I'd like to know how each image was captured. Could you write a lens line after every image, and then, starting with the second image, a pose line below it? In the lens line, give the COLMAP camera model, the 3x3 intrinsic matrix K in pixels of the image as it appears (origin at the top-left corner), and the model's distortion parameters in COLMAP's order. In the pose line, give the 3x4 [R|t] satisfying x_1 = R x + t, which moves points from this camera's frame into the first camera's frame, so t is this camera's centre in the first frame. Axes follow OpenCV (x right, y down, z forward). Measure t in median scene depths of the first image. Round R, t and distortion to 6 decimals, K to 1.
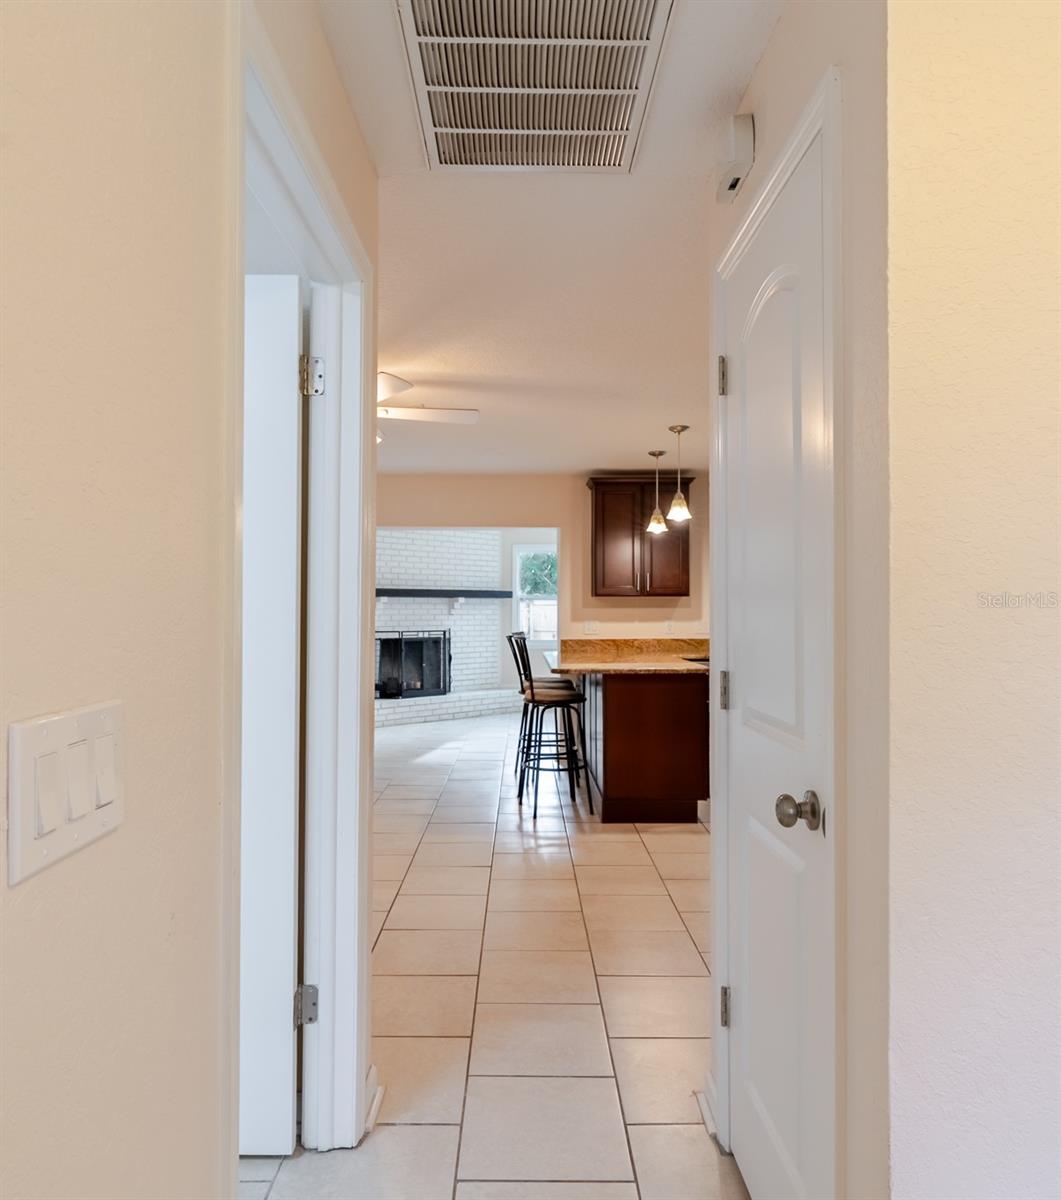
lens RADIAL K [[809.2, 0, 533.1], [0, 809.2, 610.3], [0, 0, 1]] dist [-0.007896, 0.000139]
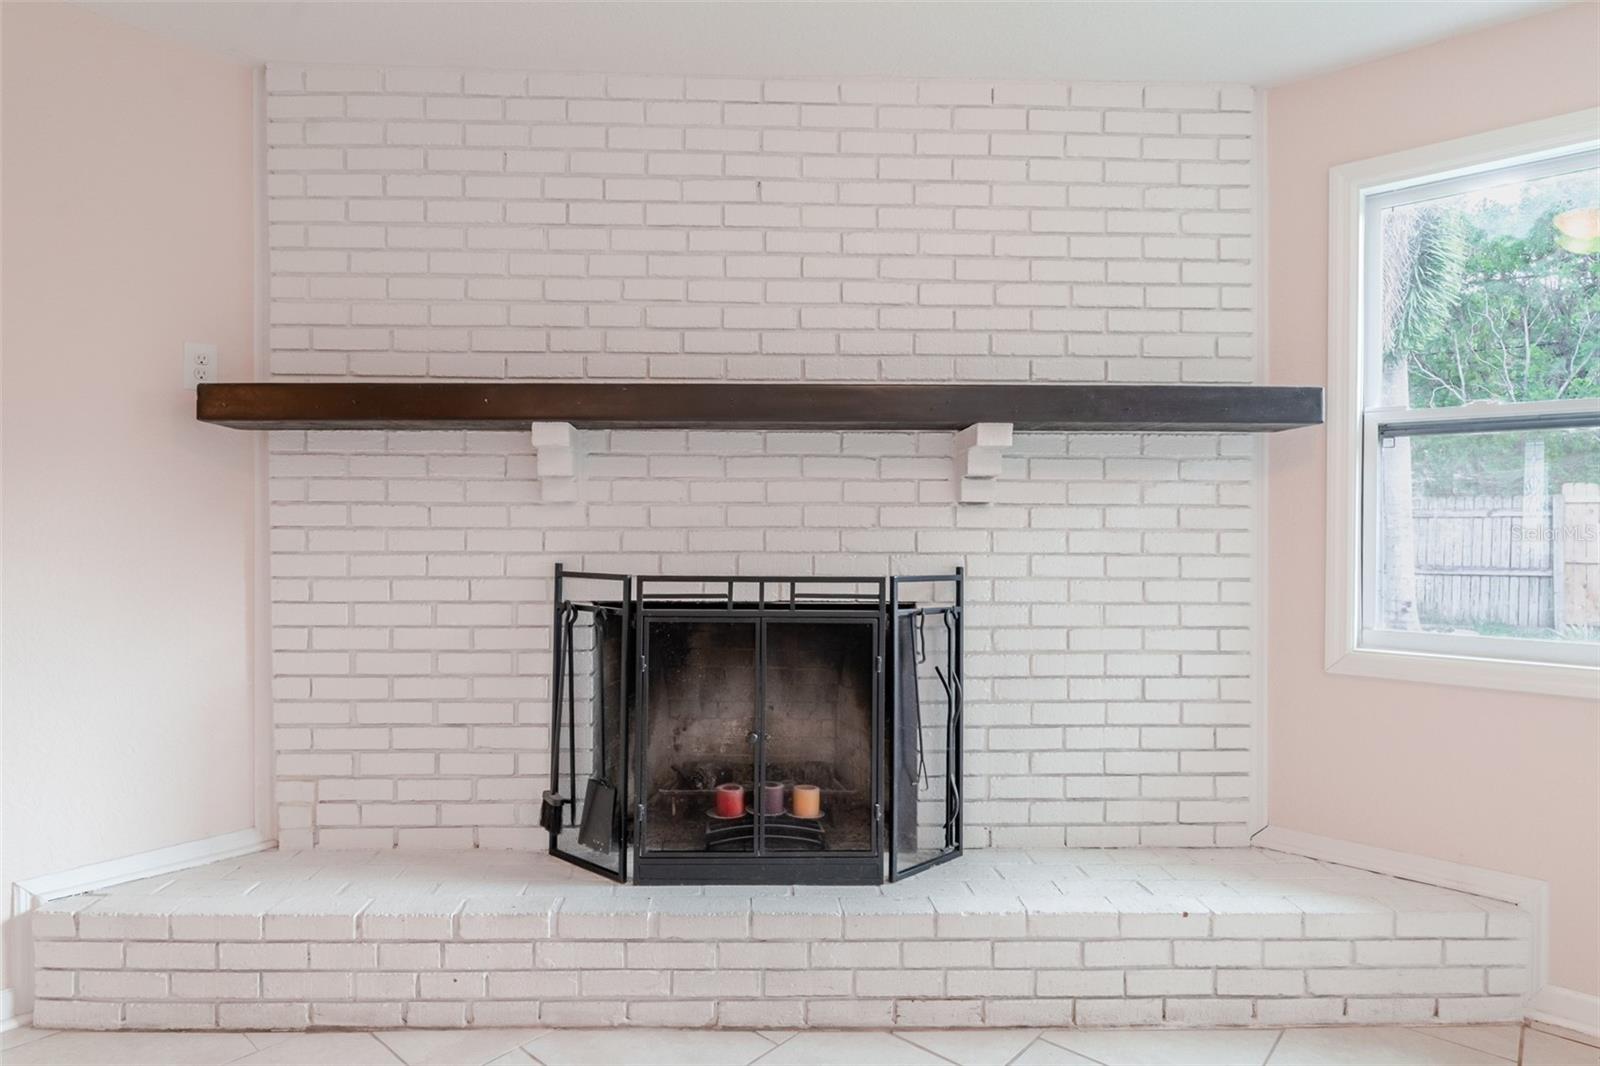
lens RADIAL K [[906.8, 0, 729.5], [0, 906.8, 523.1], [0, 0, 1]] dist [-0.002090, -0.000774]
pose [[0.727854, 0.000962, -0.685731, 0.032049], [-0.003082, 0.999994, -0.001869, 0.015430], [0.685725, 0.003474, 0.727852, 1.088660]]
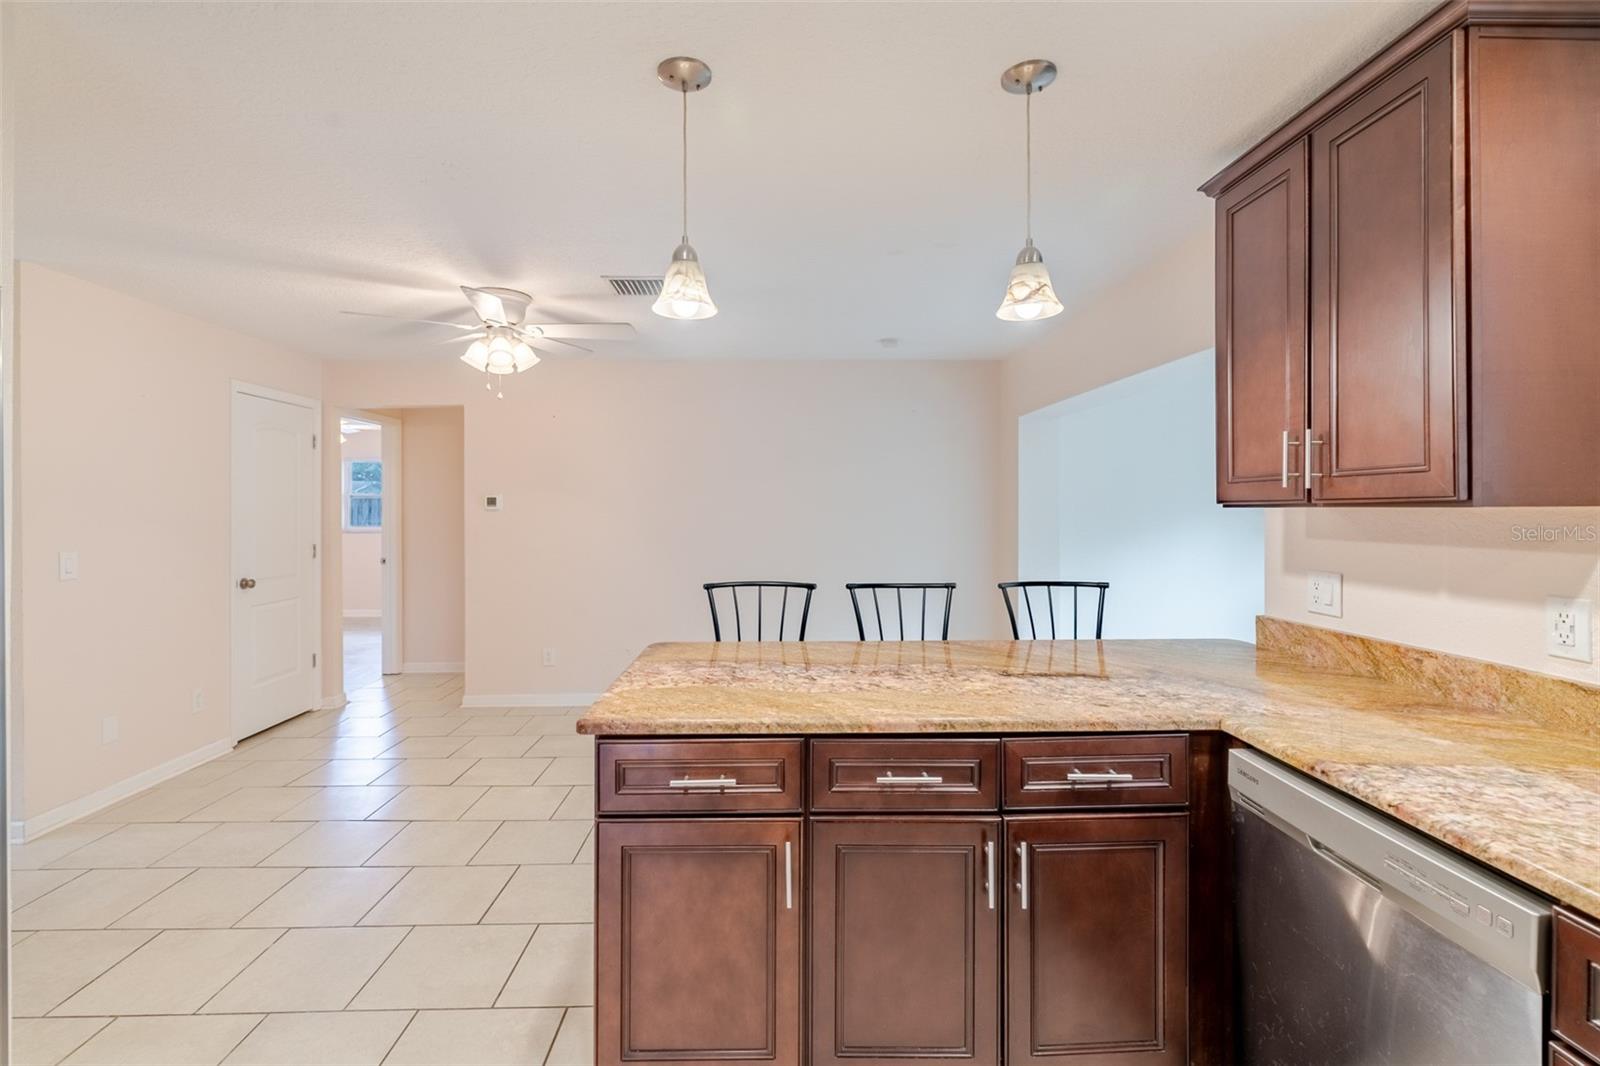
lens RADIAL K [[730.5, 0, 801.5], [0, 730.5, 511.4], [0, 0, 1]] dist [0.003930, 0.001565]
pose [[0.016272, 0.005137, -0.999854, 0.362515], [-0.006745, 0.999965, 0.005028, -0.013903], [0.999845, 0.006662, 0.016306, 0.722881]]
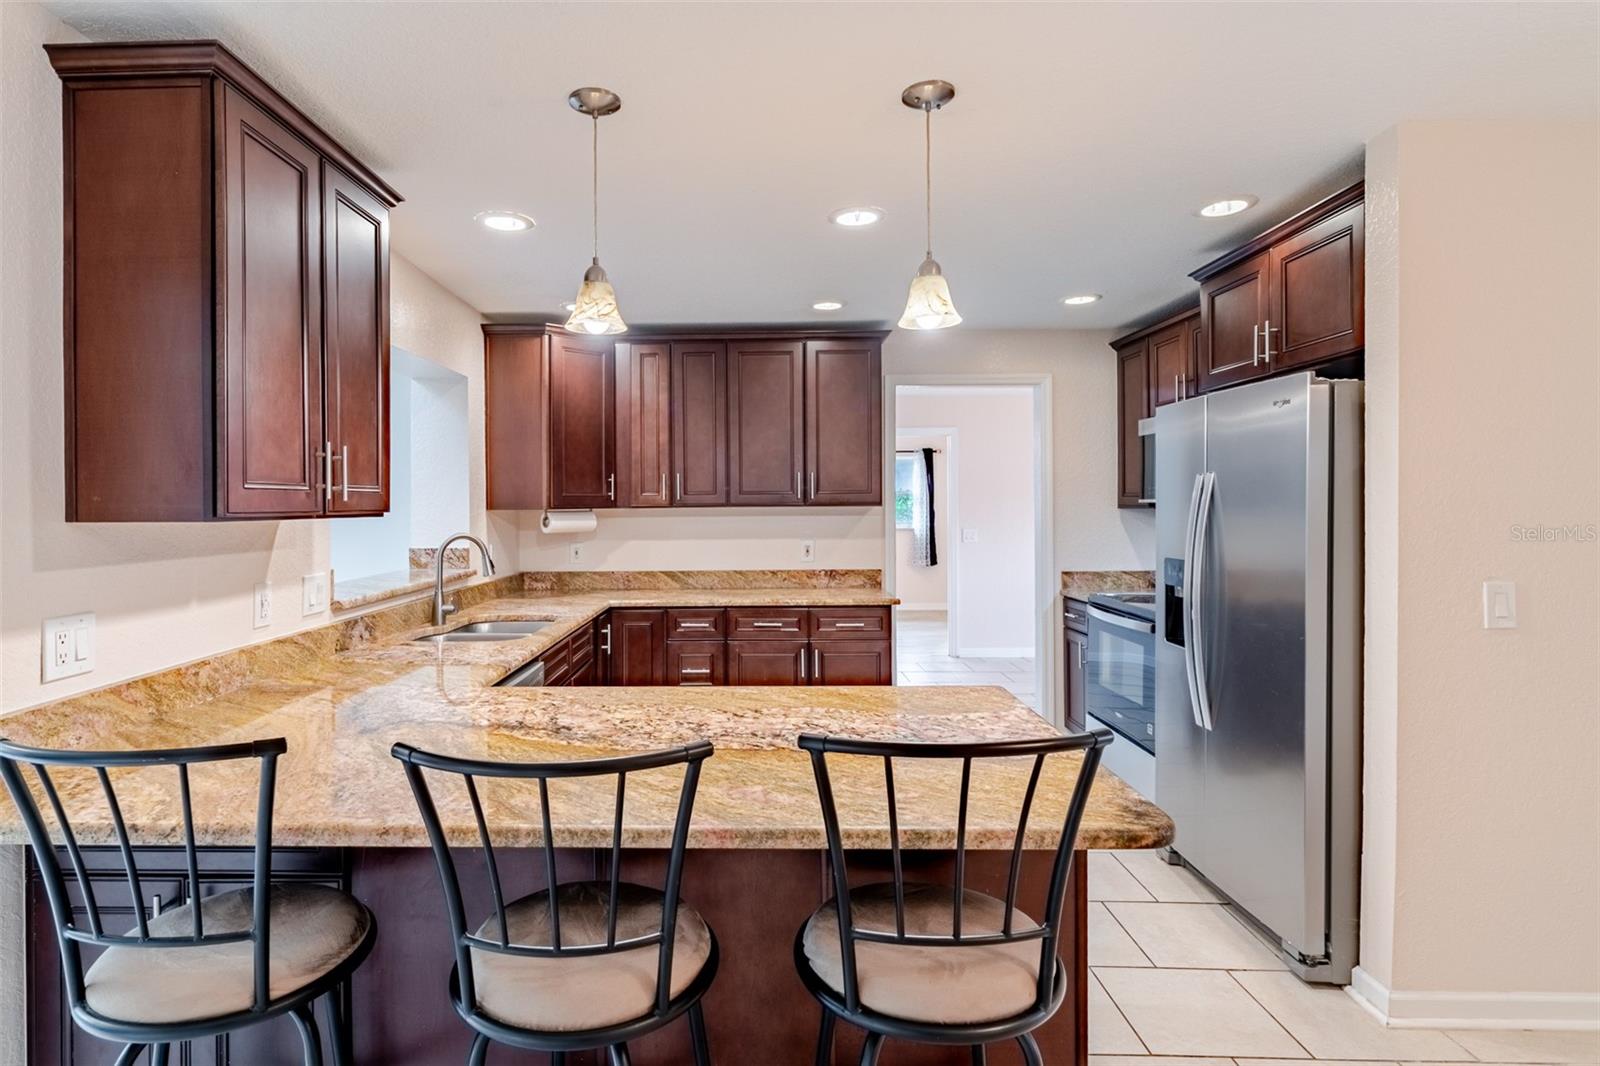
lens RADIAL K [[832.4, 0, 740.7], [0, 832.4, 513.1], [0, 0, 1]] dist [-0.005020, 0.000731]
pose [[0.047169, -0.007087, 0.998862, -0.156970], [0.010257, 0.999926, 0.006610, -0.017662], [-0.998834, 0.009933, 0.047238, 0.739670]]
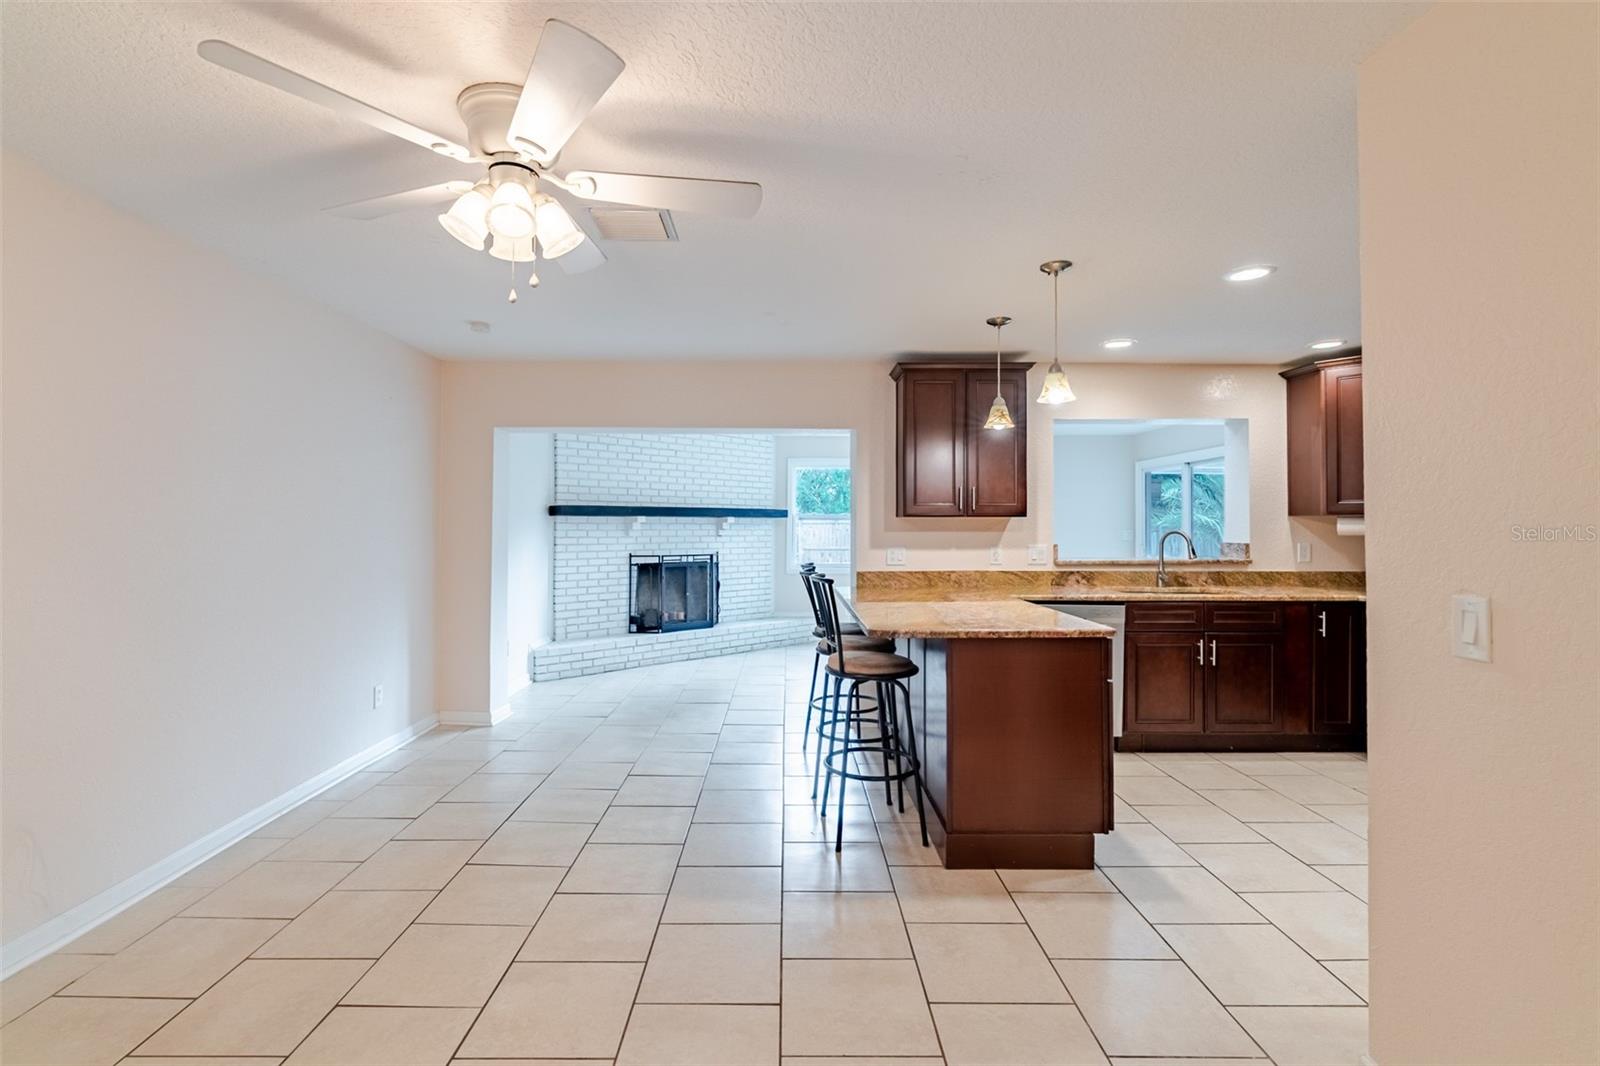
lens RADIAL K [[730.5, 0, 804.2], [0, 730.5, 530.0], [0, 0, 1]] dist [0.003930, 0.001565]
pose [[0.999935, 0.002895, 0.011052, -0.023496], [-0.002929, 0.999991, 0.003124, -0.005816], [-0.011043, -0.003156, 0.999934, 0.275873]]
